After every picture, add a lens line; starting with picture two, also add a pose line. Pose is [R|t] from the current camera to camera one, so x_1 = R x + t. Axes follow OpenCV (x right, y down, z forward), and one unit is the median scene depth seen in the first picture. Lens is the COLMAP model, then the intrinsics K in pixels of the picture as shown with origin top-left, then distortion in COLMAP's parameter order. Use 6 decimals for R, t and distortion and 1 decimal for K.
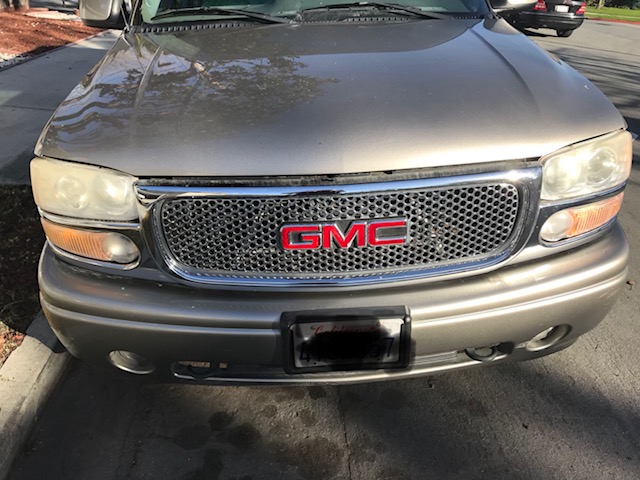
lens RADIAL K [[522.3, 0, 320.0], [0, 522.3, 240.0], [0, 0, 1]] dist [0.006702, -0.000008]
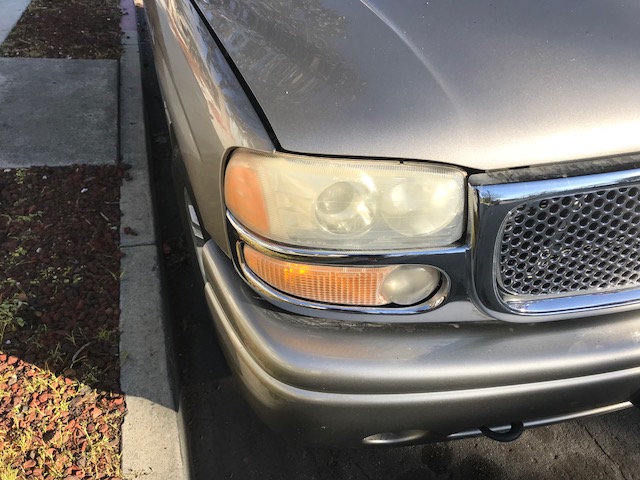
lens RADIAL K [[527.6, 0, 320.0], [0, 527.6, 240.0], [0, 0, 1]] dist [-0.000956, -0.004788]
pose [[0.970880, -0.149693, 0.187043, -0.567036], [0.121026, 0.980265, 0.156310, -0.140231], [-0.206750, -0.129121, 0.969836, 0.399441]]
